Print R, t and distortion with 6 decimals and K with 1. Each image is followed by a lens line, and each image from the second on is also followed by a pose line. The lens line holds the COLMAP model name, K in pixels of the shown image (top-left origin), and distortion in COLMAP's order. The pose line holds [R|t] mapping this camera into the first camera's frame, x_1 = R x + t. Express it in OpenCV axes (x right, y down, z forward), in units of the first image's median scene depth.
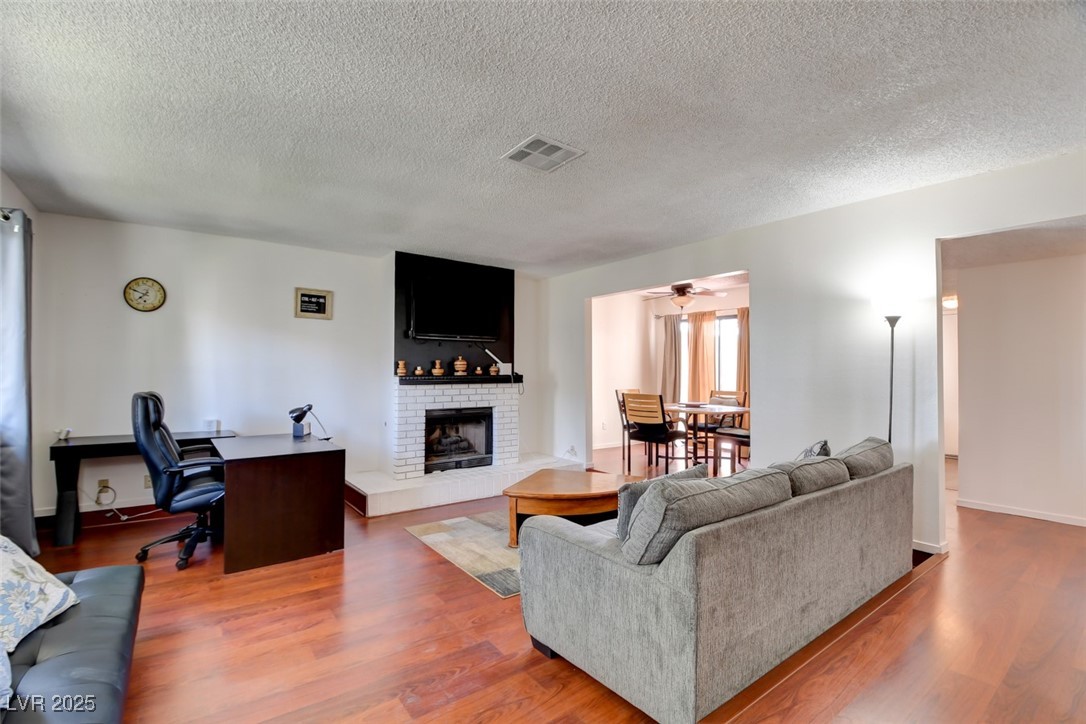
lens RADIAL K [[474.8, 0, 539.8], [0, 474.8, 364.8], [0, 0, 1]] dist [-0.016397, -0.003222]
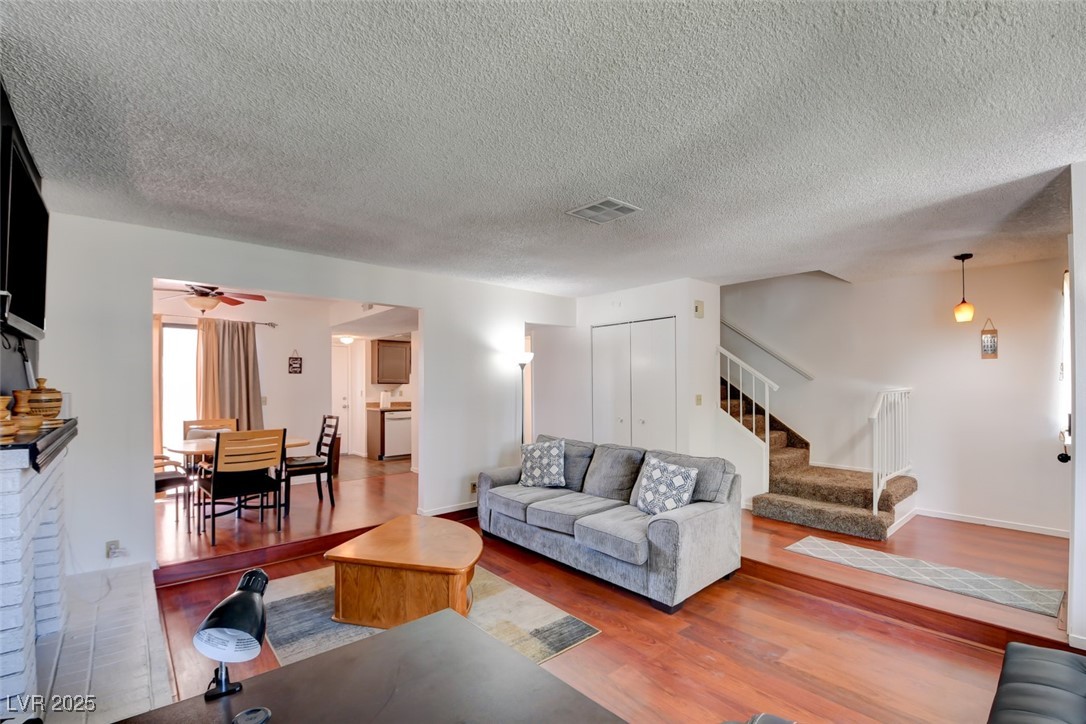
lens RADIAL K [[474.8, 0, 524.7], [0, 474.8, 380.5], [0, 0, 1]] dist [-0.016397, -0.003222]
pose [[-0.048320, -0.003773, 0.998825, -0.538648], [-0.014290, 0.999893, 0.003085, -0.026832], [-0.998730, -0.014124, -0.048369, 0.604785]]
